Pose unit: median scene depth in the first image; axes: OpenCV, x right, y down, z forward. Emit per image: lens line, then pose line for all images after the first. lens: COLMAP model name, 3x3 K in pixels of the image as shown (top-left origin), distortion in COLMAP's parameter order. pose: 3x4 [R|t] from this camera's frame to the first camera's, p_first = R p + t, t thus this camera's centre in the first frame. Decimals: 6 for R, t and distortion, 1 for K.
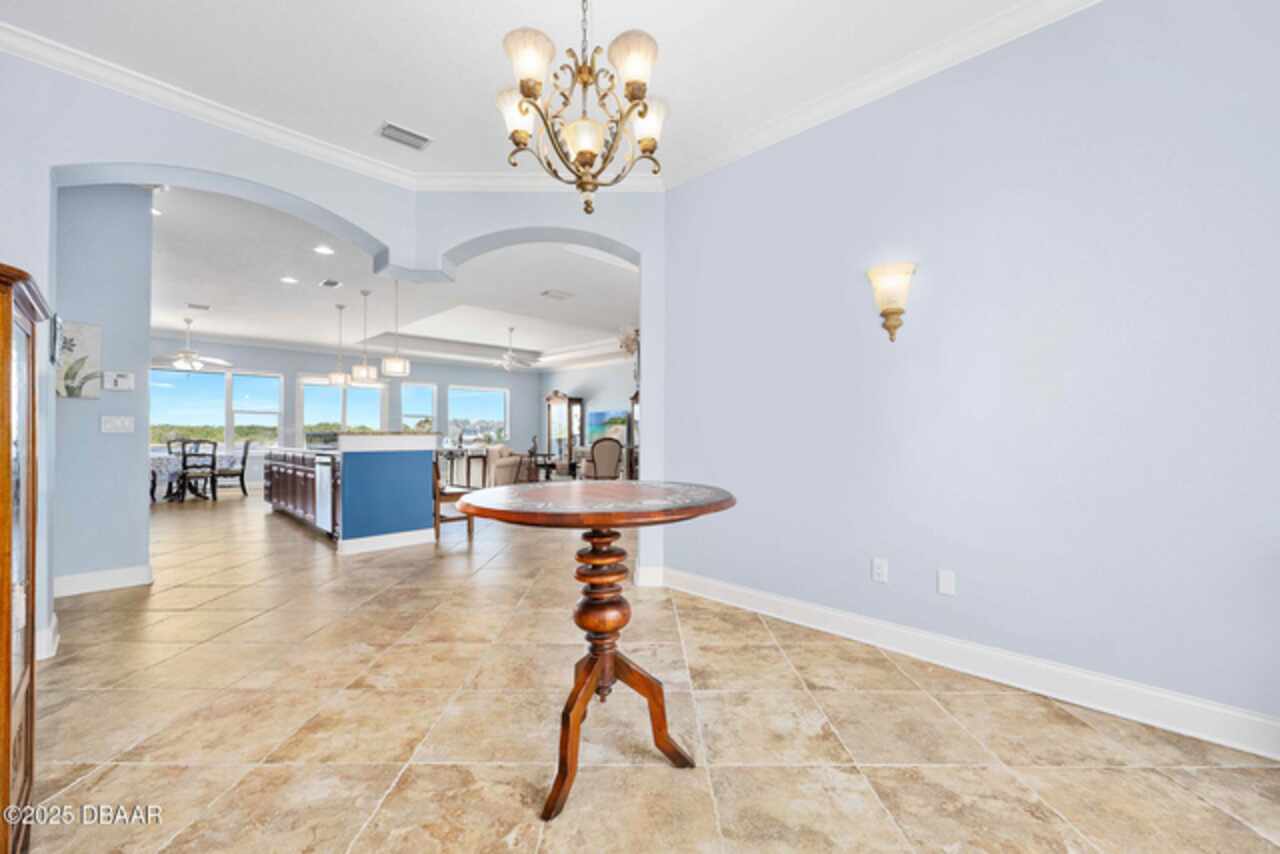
lens RADIAL K [[504.2, 0, 640.1], [0, 504.2, 431.4], [0, 0, 1]] dist [0.002542, 0.000069]
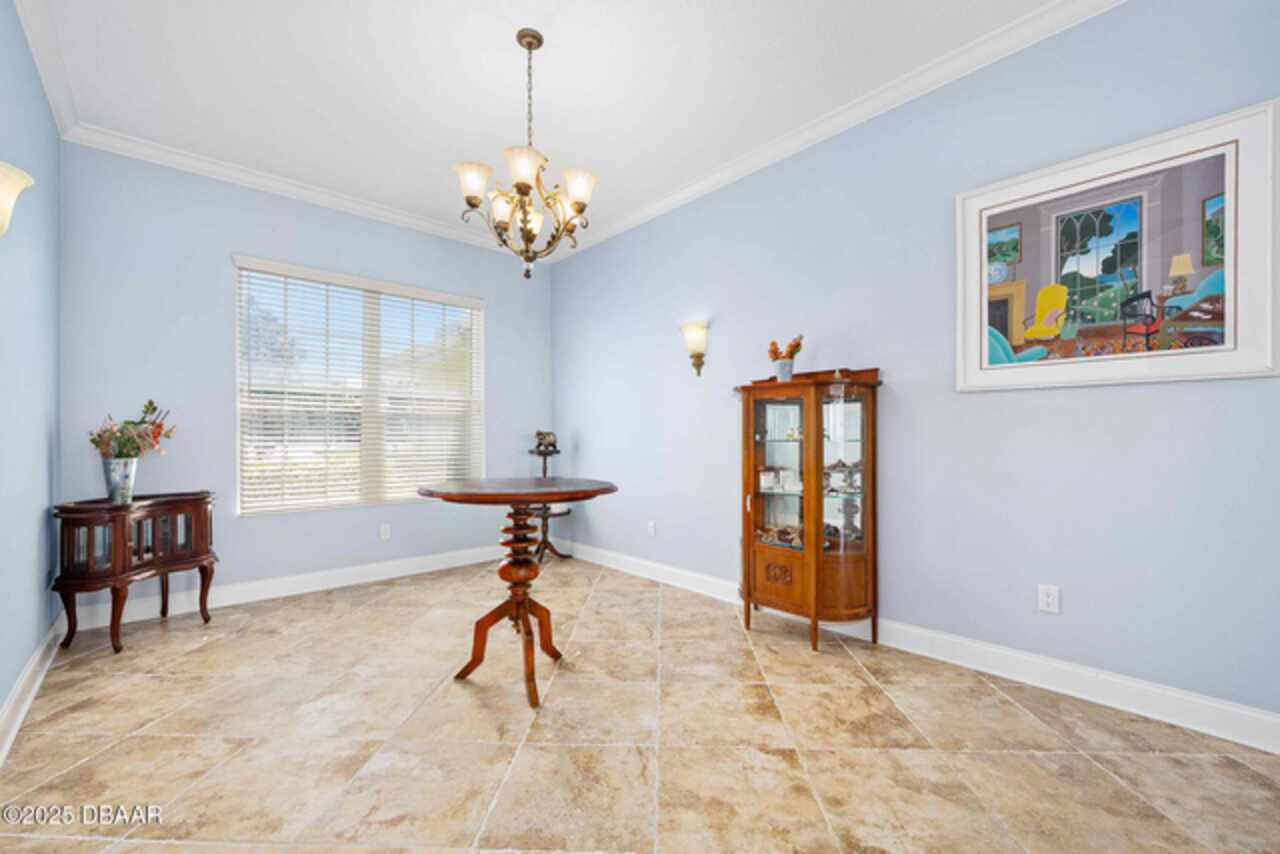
lens RADIAL K [[530.6, 0, 637.2], [0, 530.6, 434.3], [0, 0, 1]] dist [-0.000207, -0.000078]
pose [[-0.997967, 0.001053, 0.063723, -0.449947], [0.000308, 0.999931, -0.011706, 0.000804], [-0.063731, -0.011663, -0.997899, 2.224912]]
